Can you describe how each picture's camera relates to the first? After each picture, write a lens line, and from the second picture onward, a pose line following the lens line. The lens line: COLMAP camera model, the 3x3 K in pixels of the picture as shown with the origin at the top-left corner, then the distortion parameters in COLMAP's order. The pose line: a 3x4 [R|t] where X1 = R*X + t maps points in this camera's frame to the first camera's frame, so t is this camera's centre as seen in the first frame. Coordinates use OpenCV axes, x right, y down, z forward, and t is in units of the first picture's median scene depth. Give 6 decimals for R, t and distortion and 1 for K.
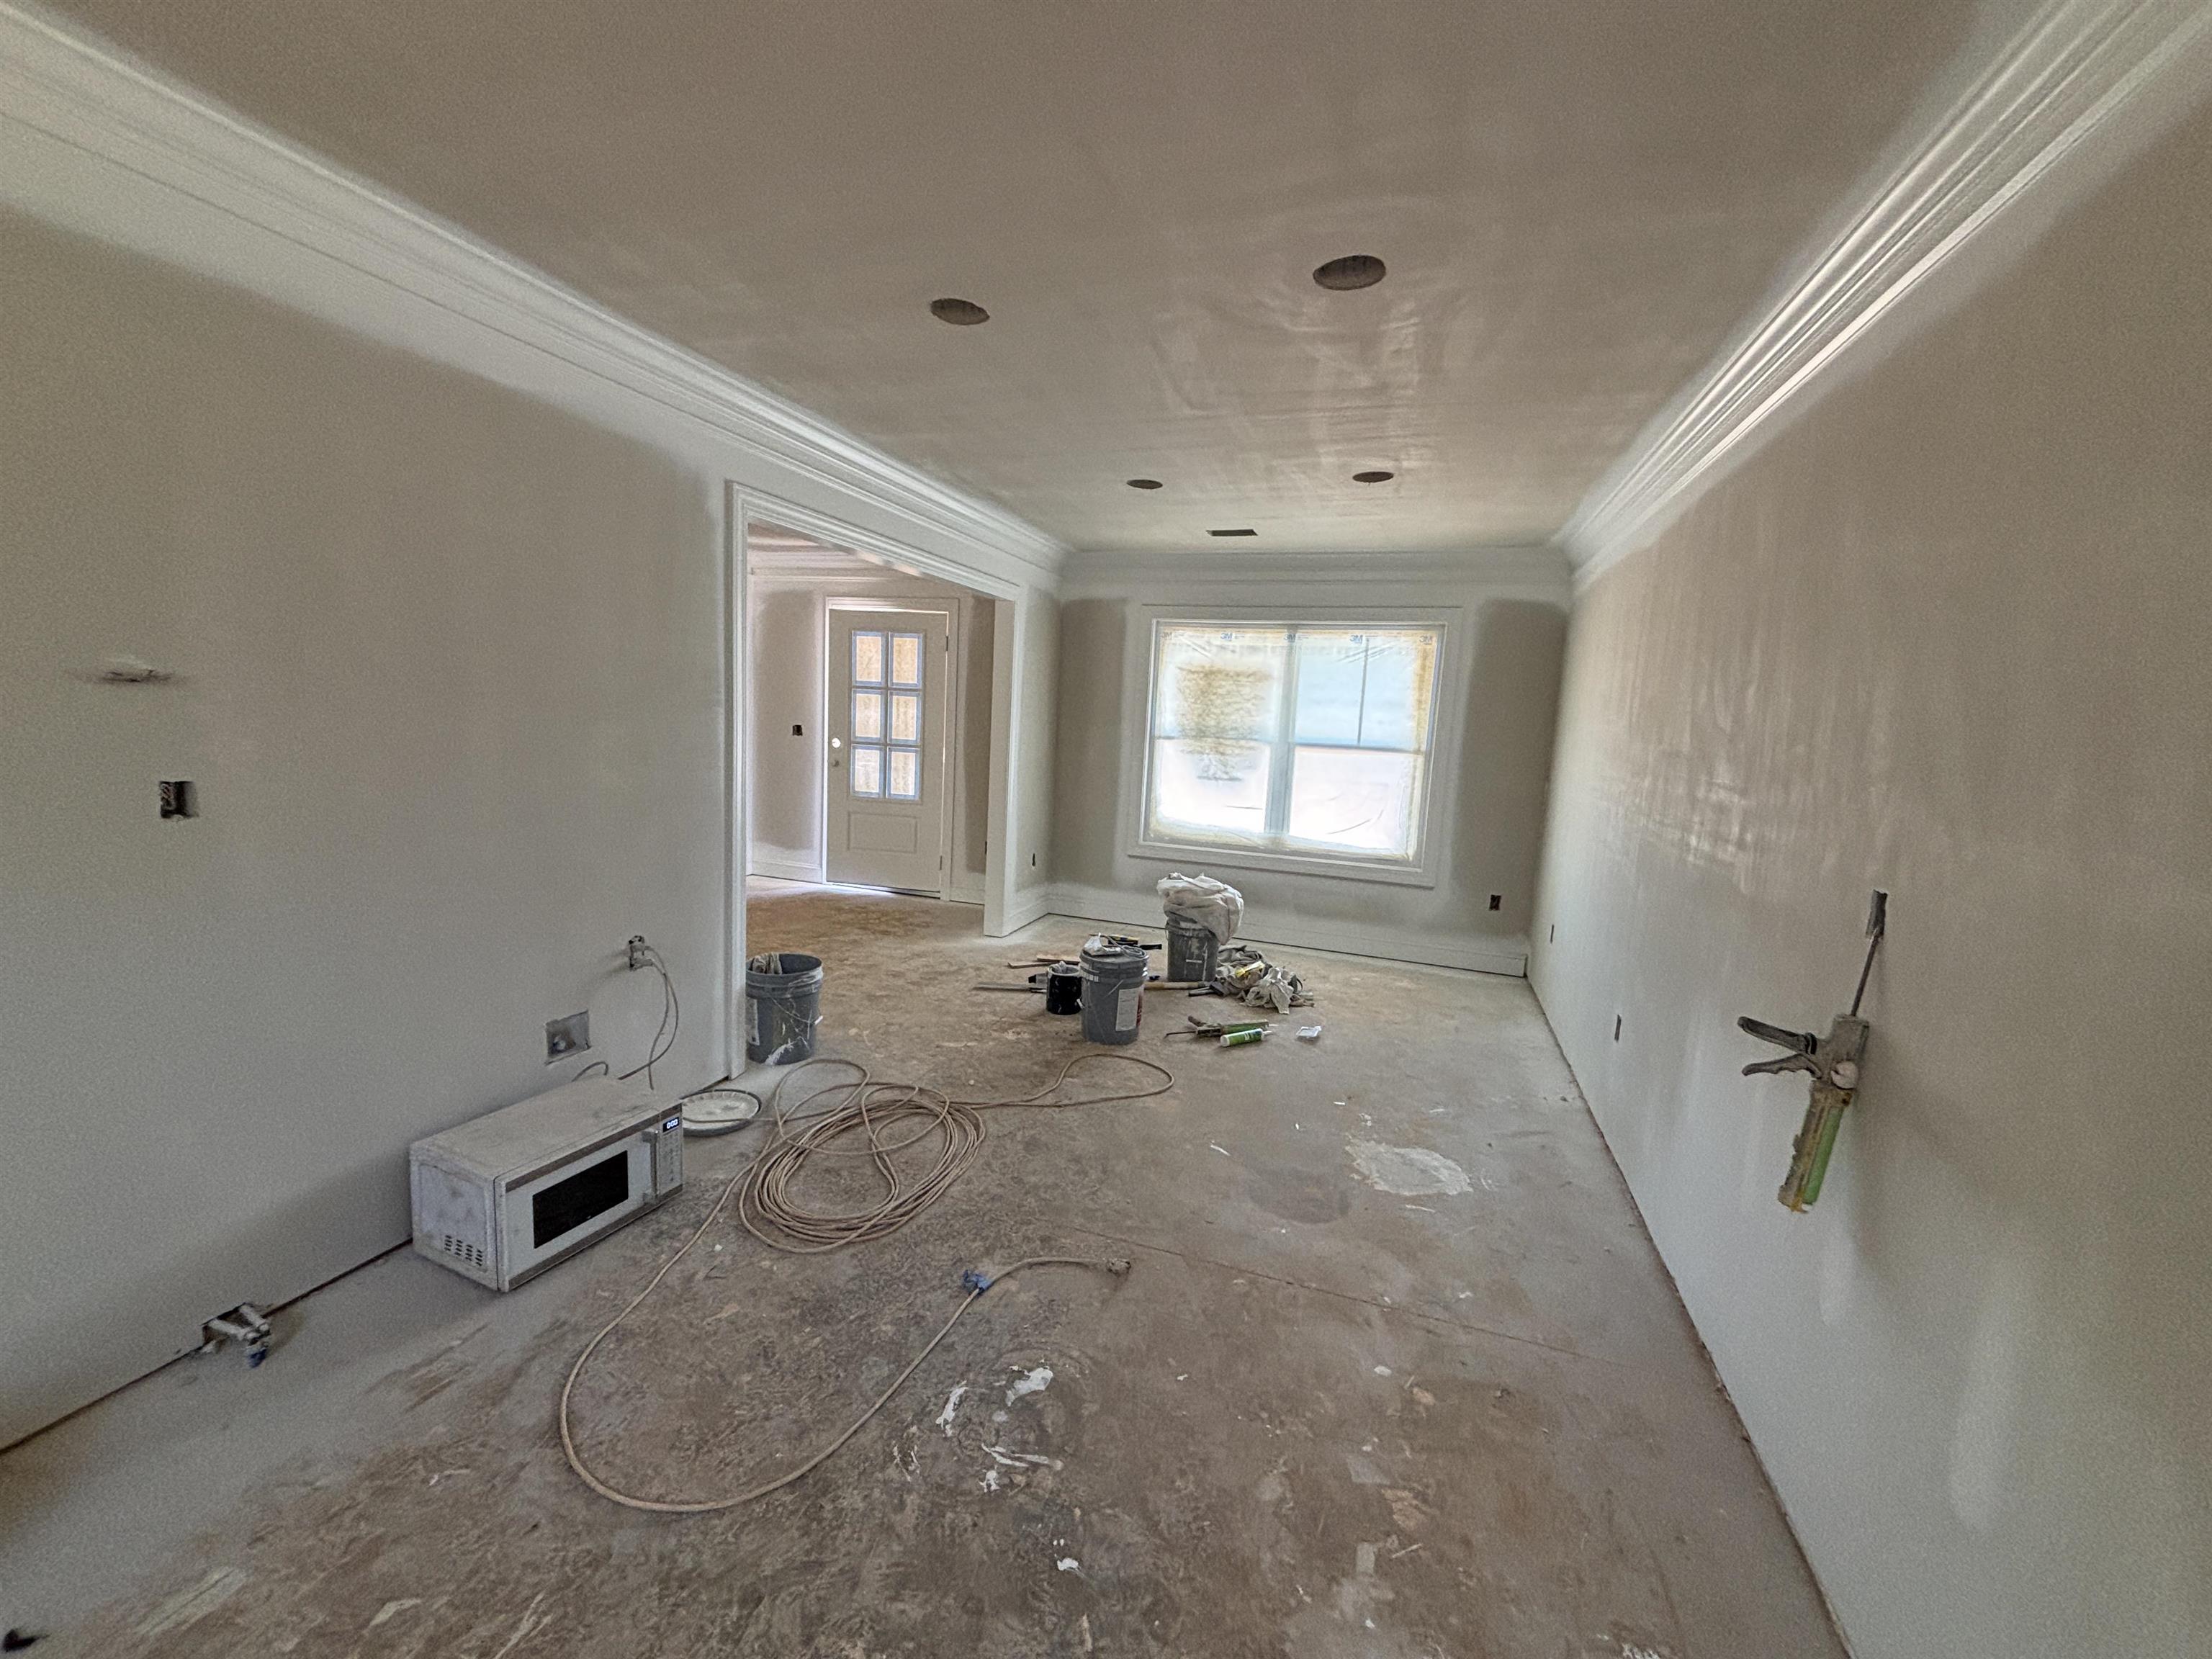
lens RADIAL K [[928.4, 0, 1106.0], [0, 928.4, 829.5], [0, 0, 1]] dist [-0.025538, 0.023326]
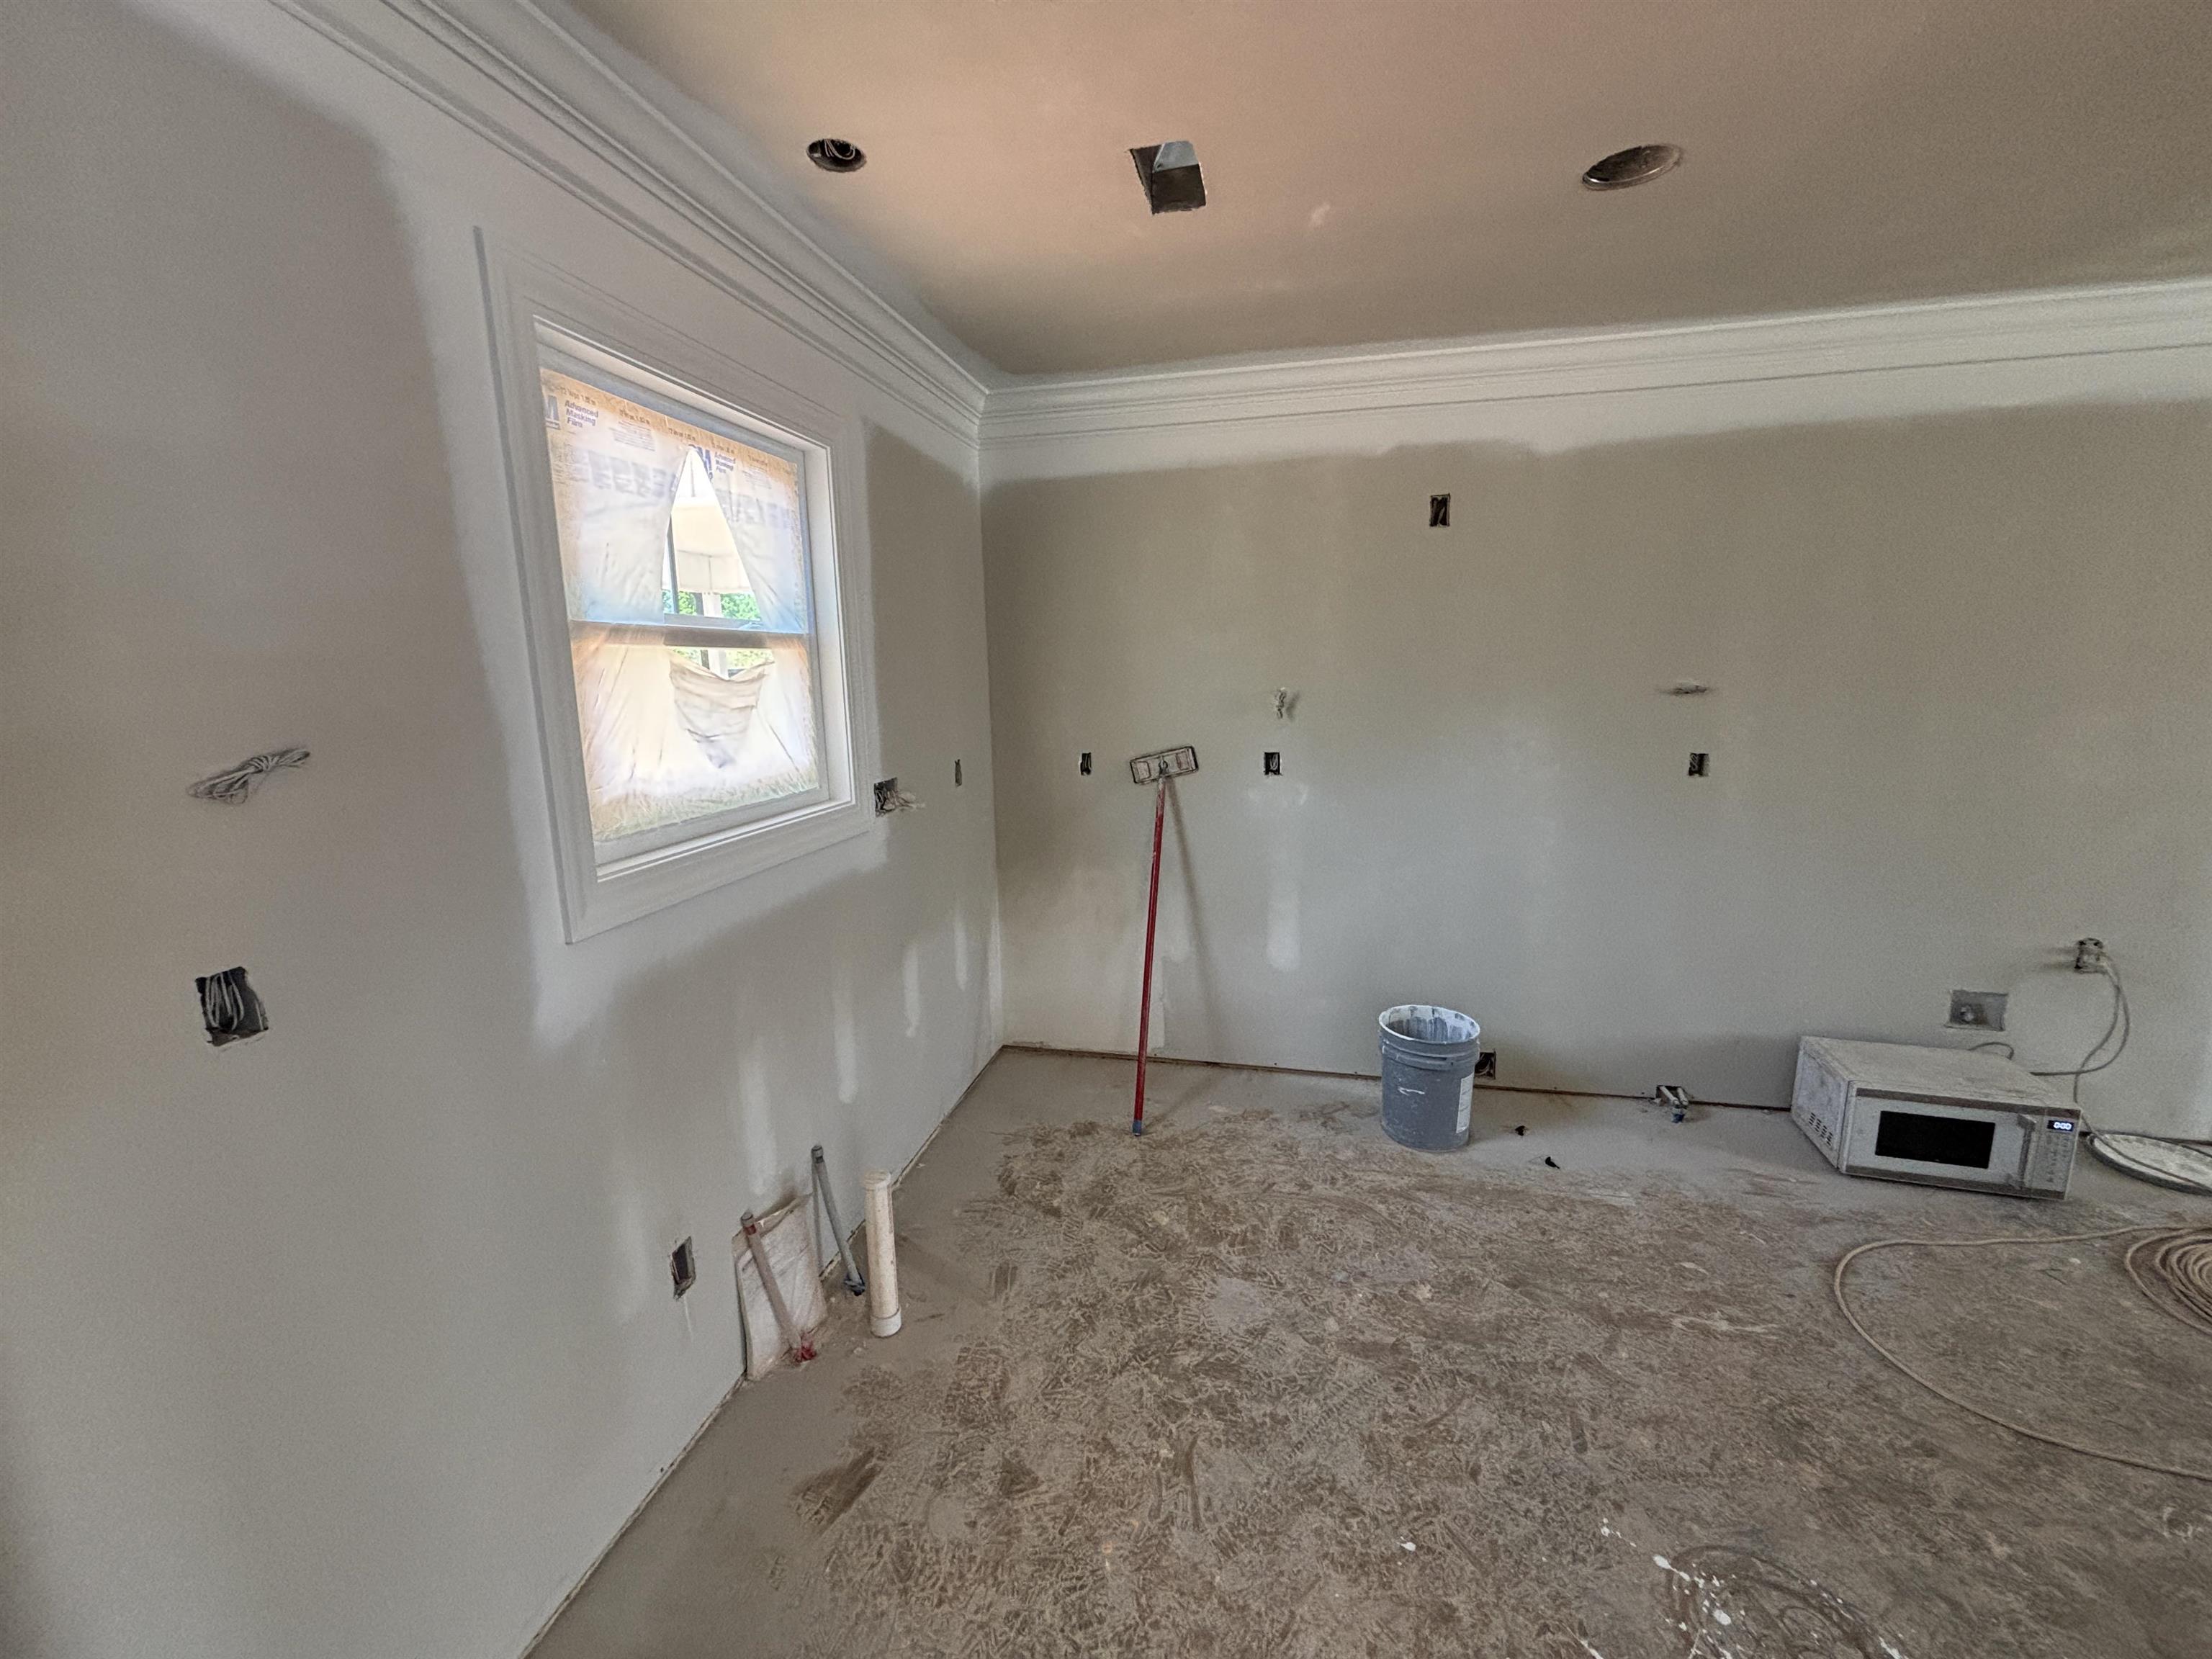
lens RADIAL K [[876.9, 0, 1106.0], [0, 876.9, 829.5], [0, 0, 1]] dist [0.001194, -0.004666]
pose [[0.128023, 0.128427, -0.983421, 0.322983], [-0.103359, 0.987909, 0.115558, 0.008254], [0.986371, 0.086851, 0.139749, -0.187449]]
